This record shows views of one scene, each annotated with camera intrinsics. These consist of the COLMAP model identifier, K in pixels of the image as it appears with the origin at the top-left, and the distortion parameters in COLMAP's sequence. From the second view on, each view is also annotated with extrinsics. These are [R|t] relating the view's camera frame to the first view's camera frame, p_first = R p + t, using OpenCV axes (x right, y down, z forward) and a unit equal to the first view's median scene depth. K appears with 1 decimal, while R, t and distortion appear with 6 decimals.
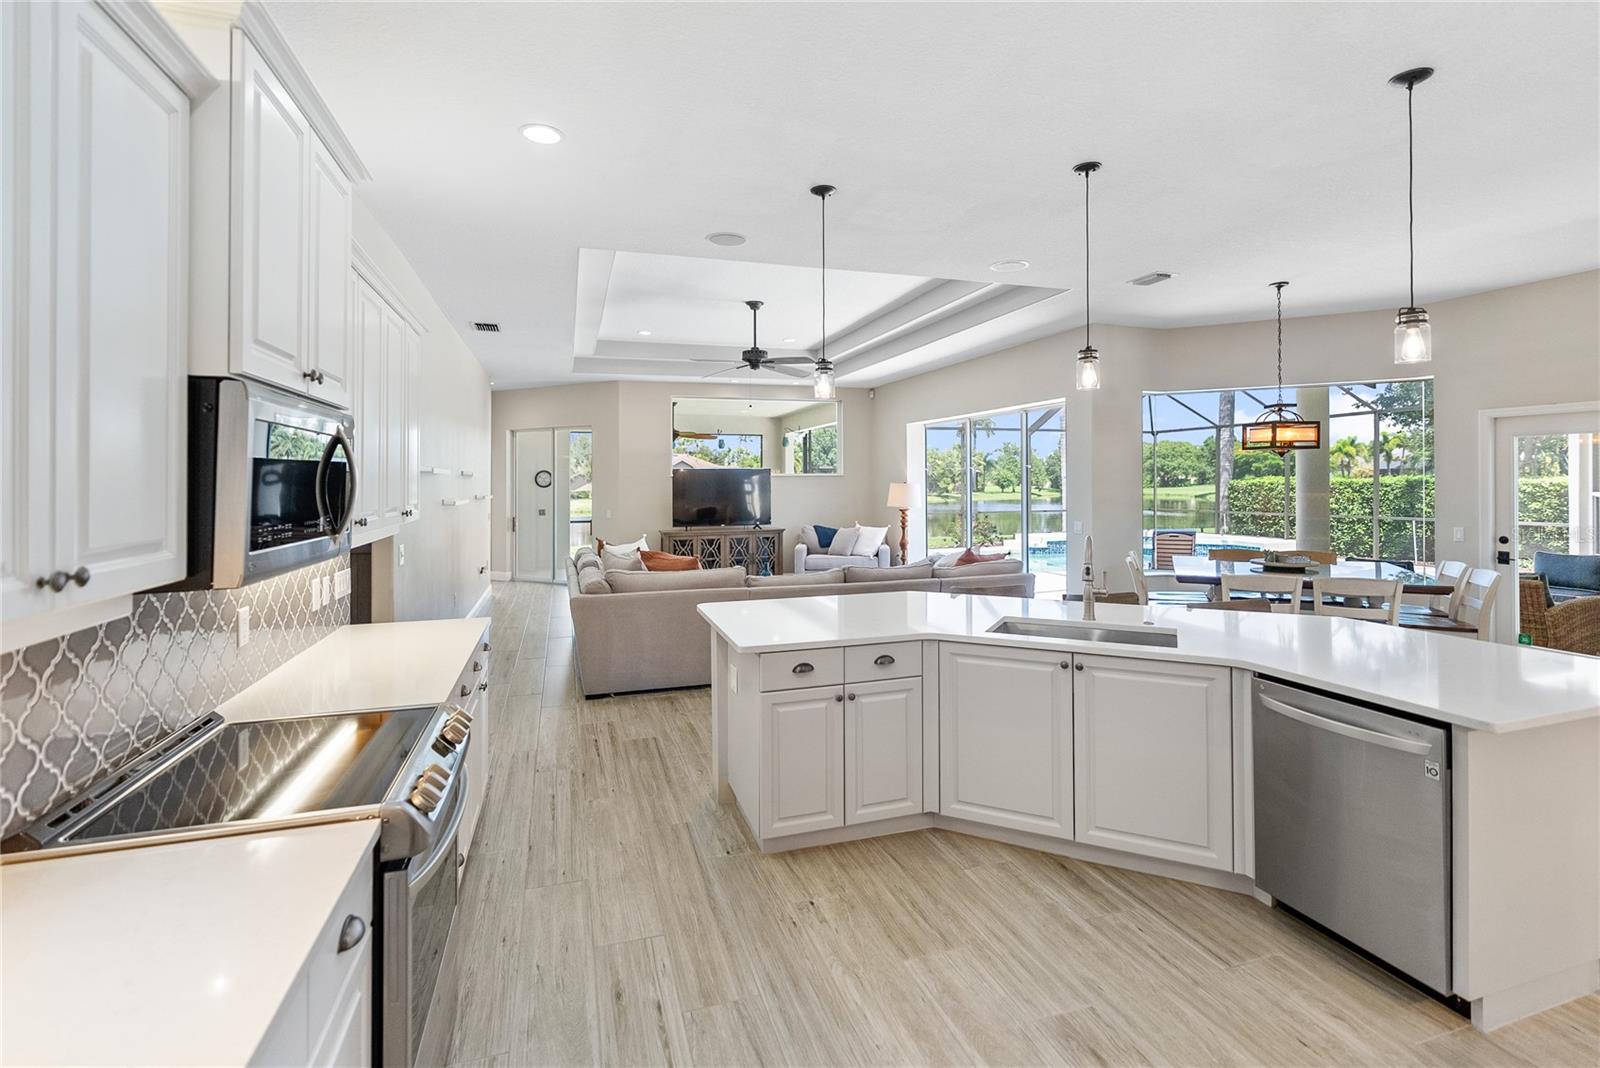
lens RADIAL K [[729.1, 0, 804.1], [0, 729.1, 470.2], [0, 0, 1]] dist [-0.007604, 0.003033]
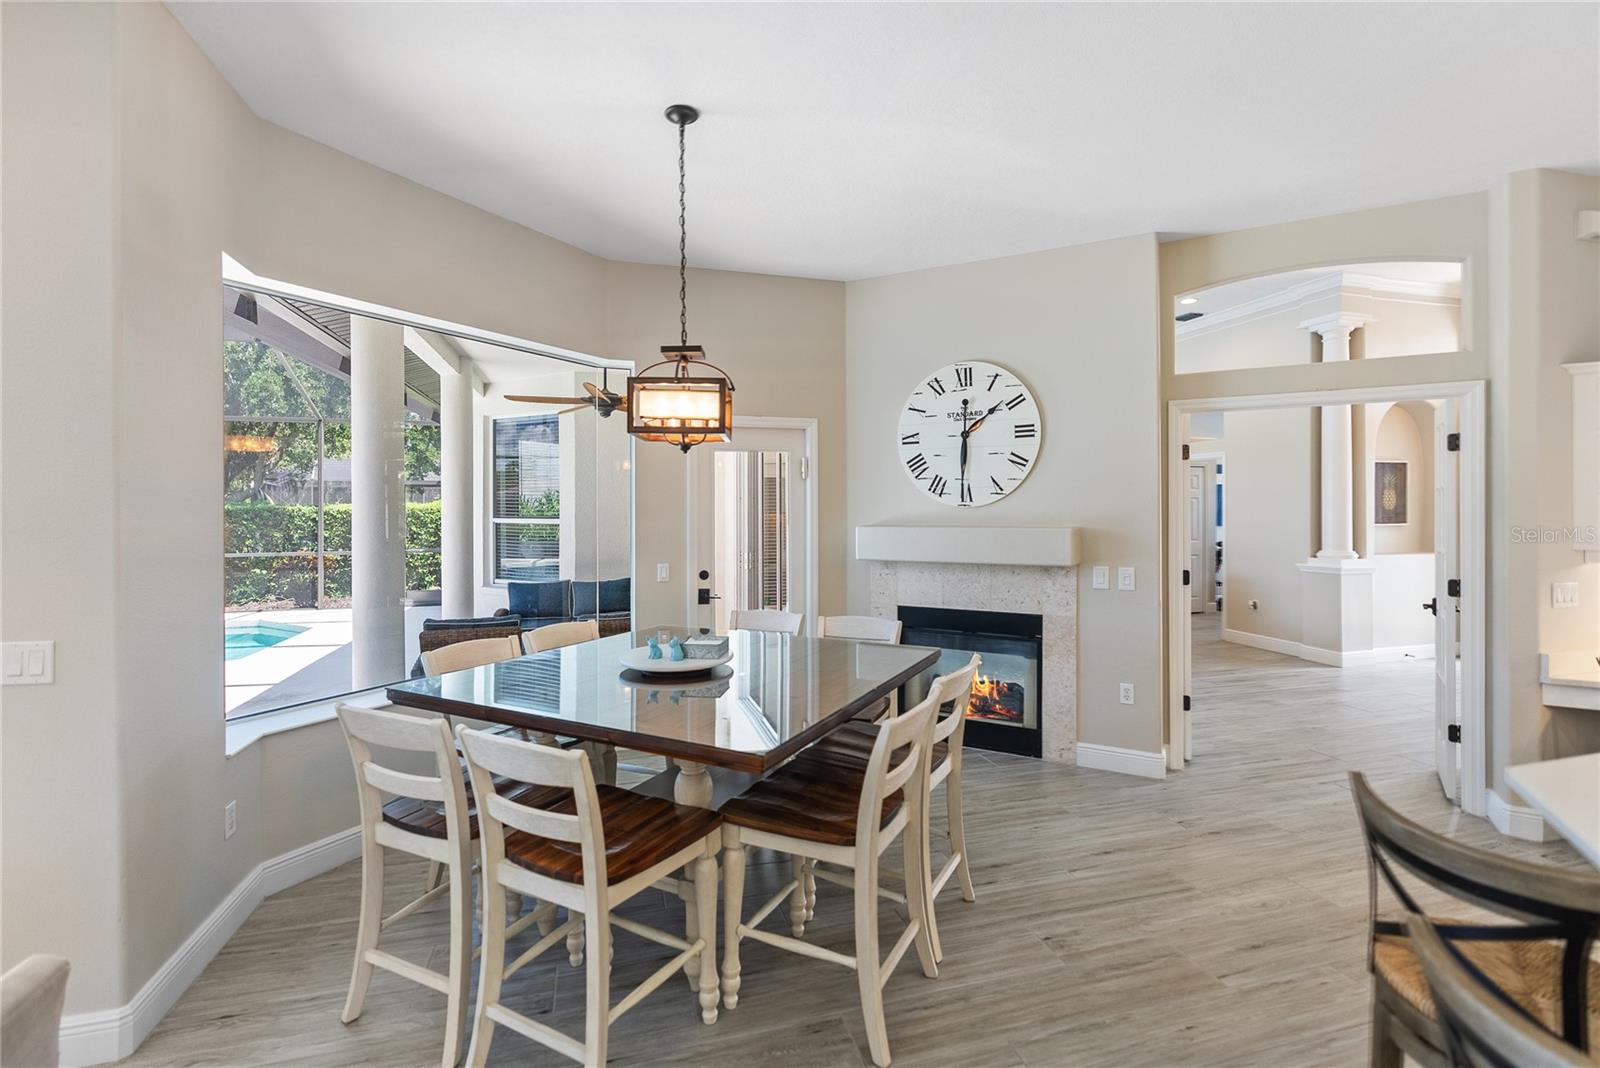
lens RADIAL K [[729.1, 0, 796.2], [0, 729.1, 511.2], [0, 0, 1]] dist [-0.007604, 0.003033]
pose [[0.046568, -0.000546, 0.998915, 0.280232], [-0.012535, 0.999921, 0.001131, 0.043430], [-0.998836, -0.012575, 0.046558, 1.729353]]
